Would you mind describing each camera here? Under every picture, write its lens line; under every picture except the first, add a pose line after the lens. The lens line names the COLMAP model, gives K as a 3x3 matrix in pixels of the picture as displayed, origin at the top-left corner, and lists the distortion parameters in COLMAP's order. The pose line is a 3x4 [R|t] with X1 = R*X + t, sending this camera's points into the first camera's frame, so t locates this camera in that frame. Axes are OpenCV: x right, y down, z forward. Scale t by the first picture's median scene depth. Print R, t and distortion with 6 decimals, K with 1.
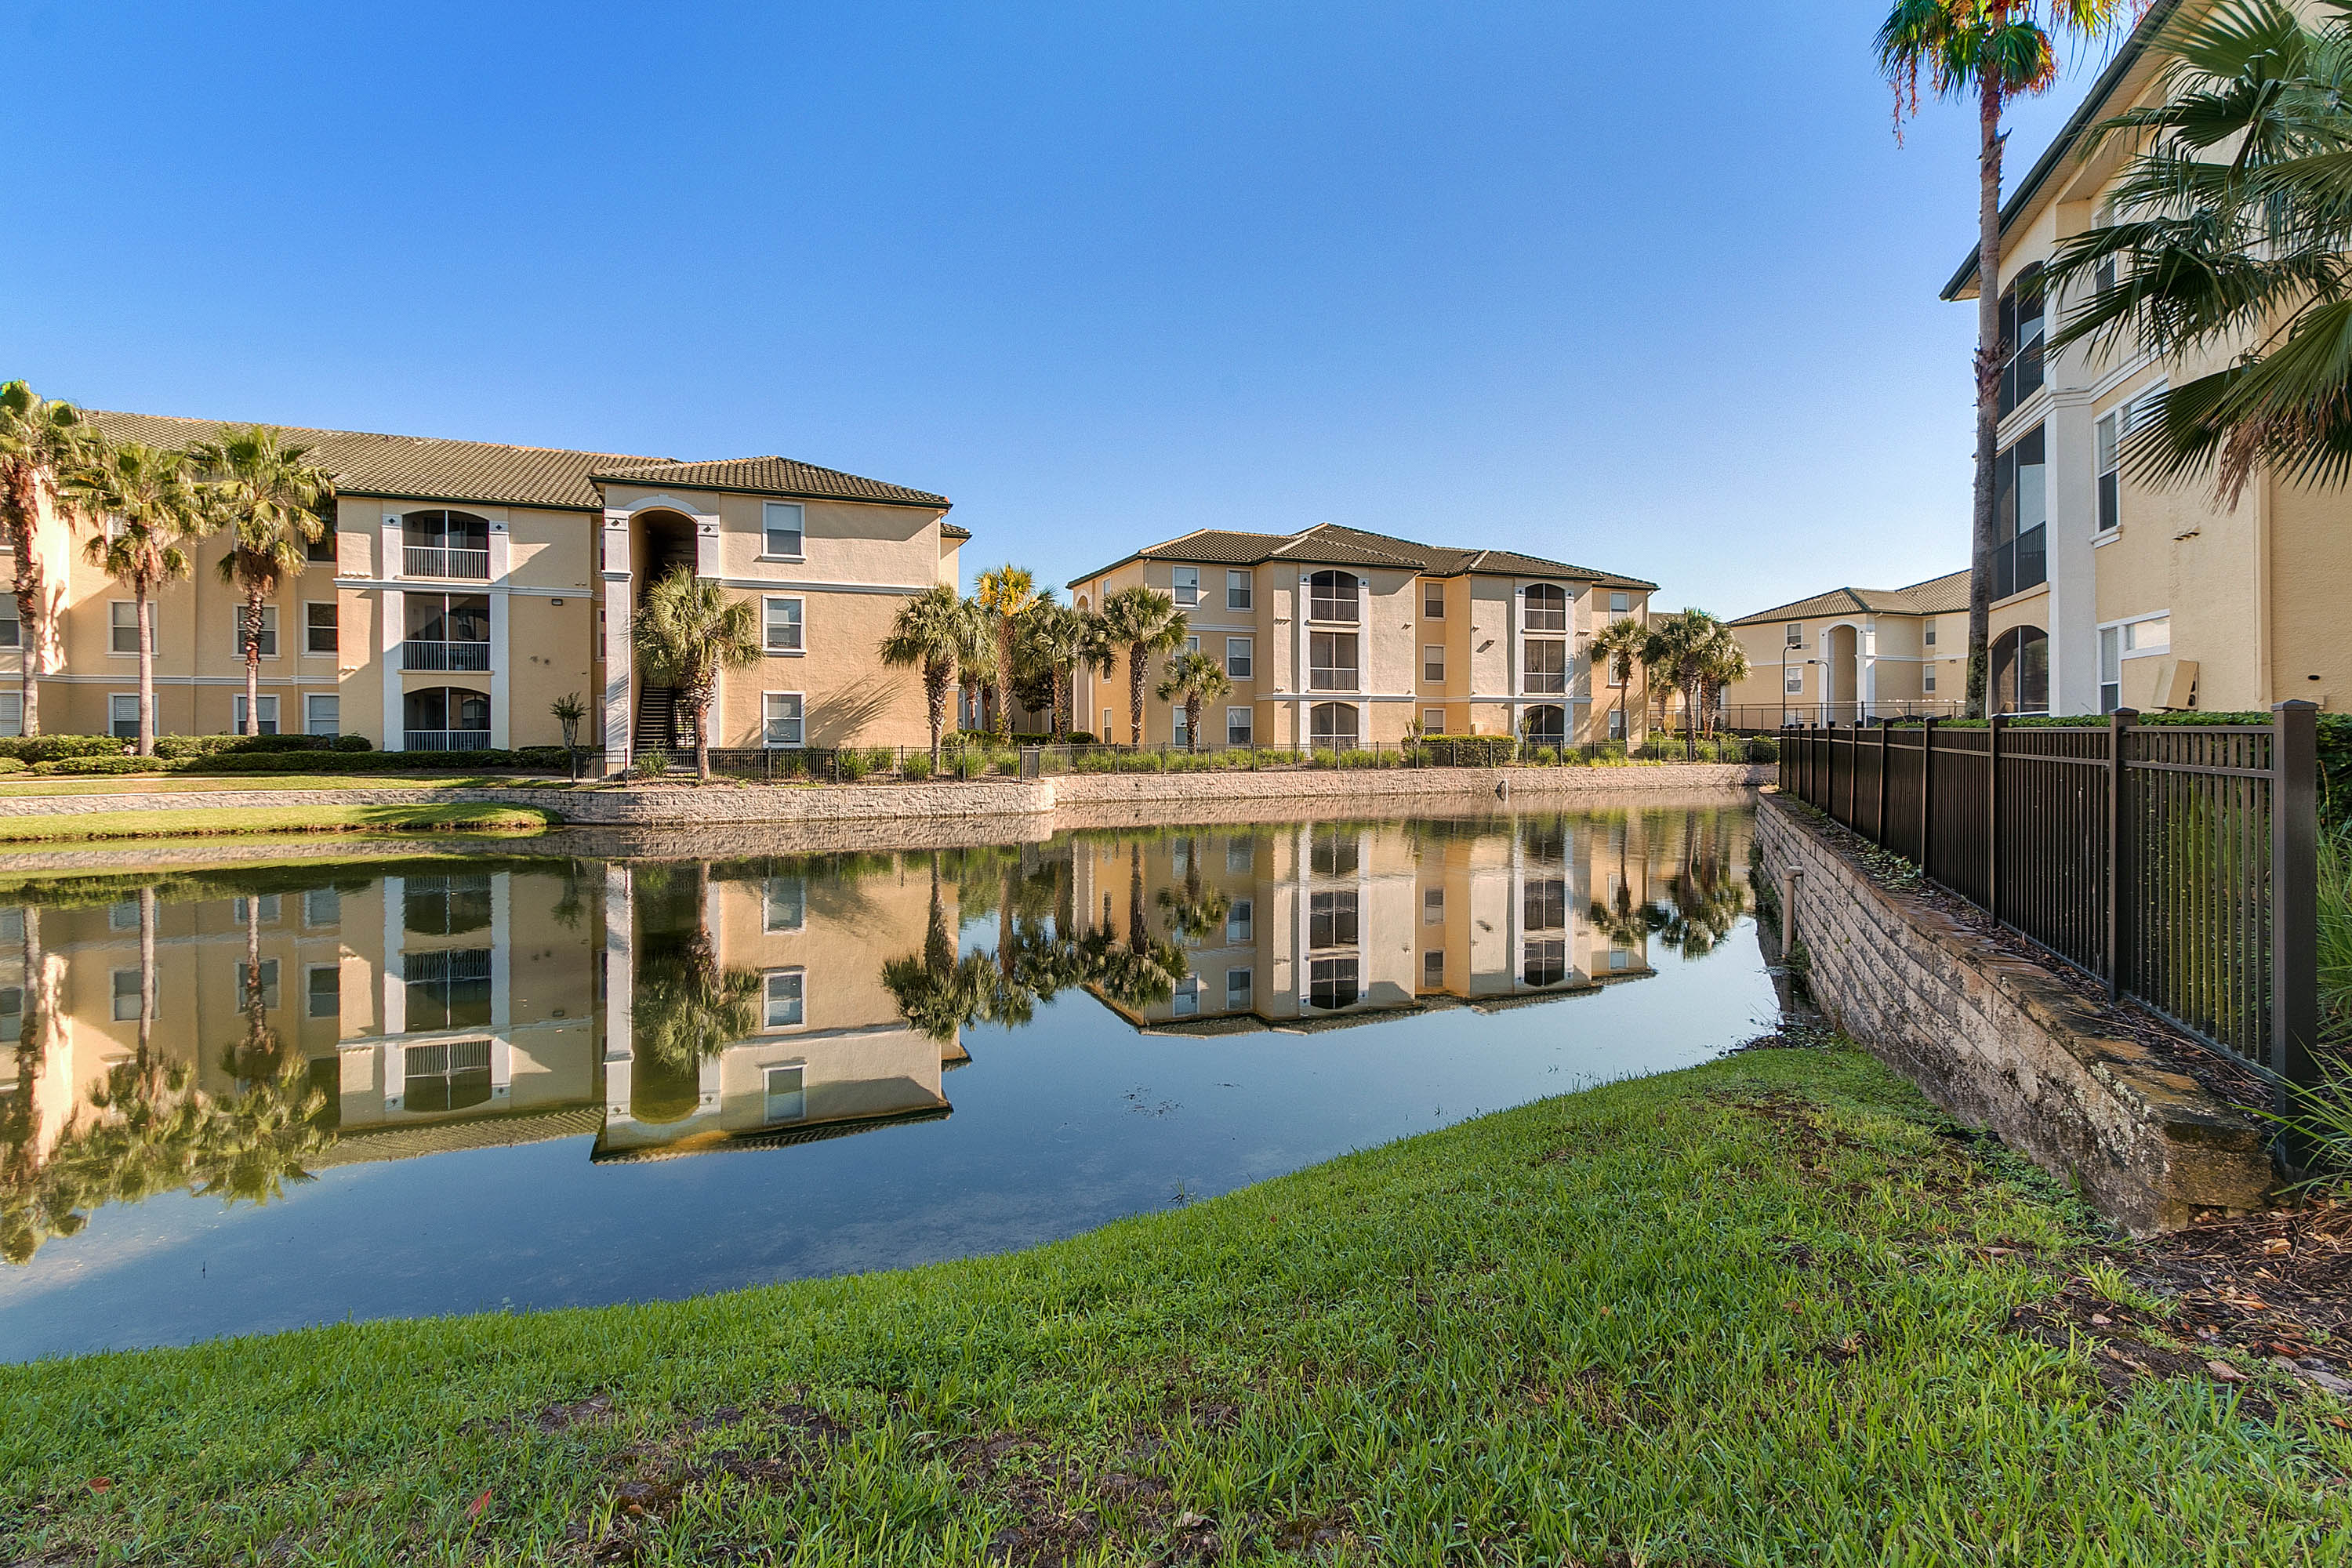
lens RADIAL K [[1087.5, 0, 1172.7], [0, 1087.5, 768.2], [0, 0, 1]] dist [0.002575, 0.000493]
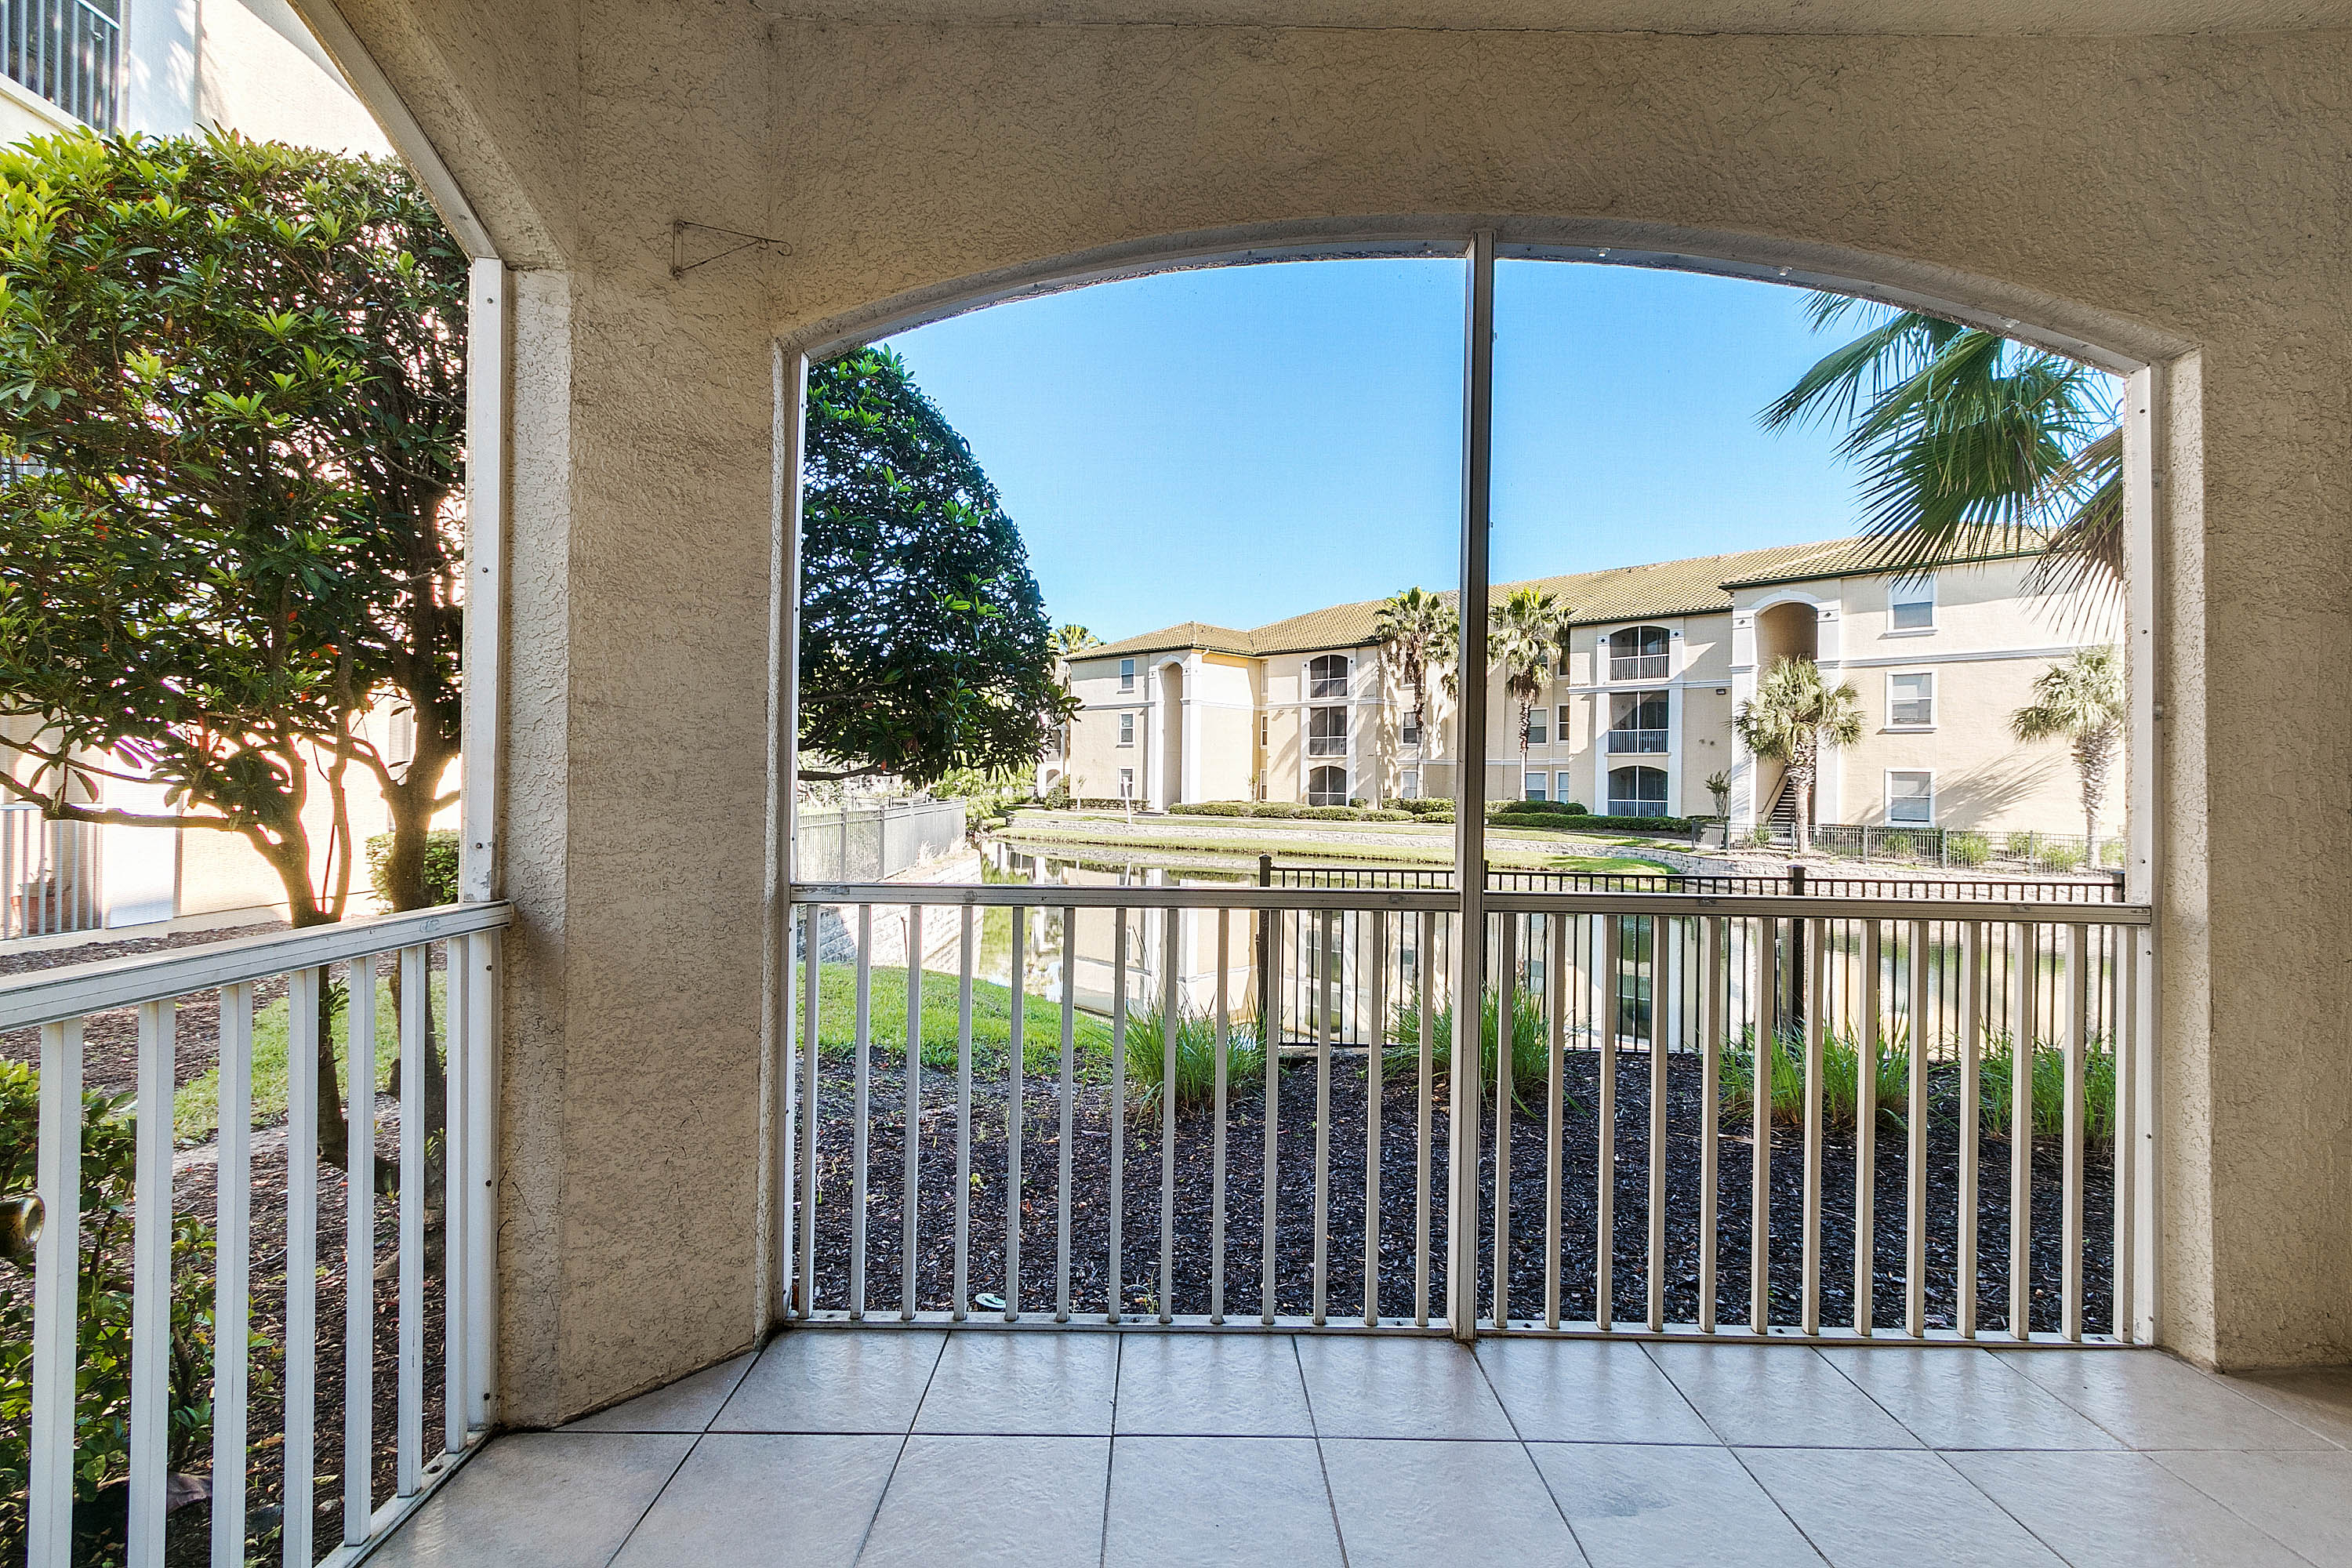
lens RADIAL K [[1081.7, 0, 1167.3], [0, 1081.7, 780.4], [0, 0, 1]] dist [0.001907, 0.000605]
pose [[0.386592, 0.007022, -0.922224, 0.282878], [-0.052334, 0.998527, -0.014335, -0.012080], [0.920765, 0.053806, 0.386390, 0.020696]]
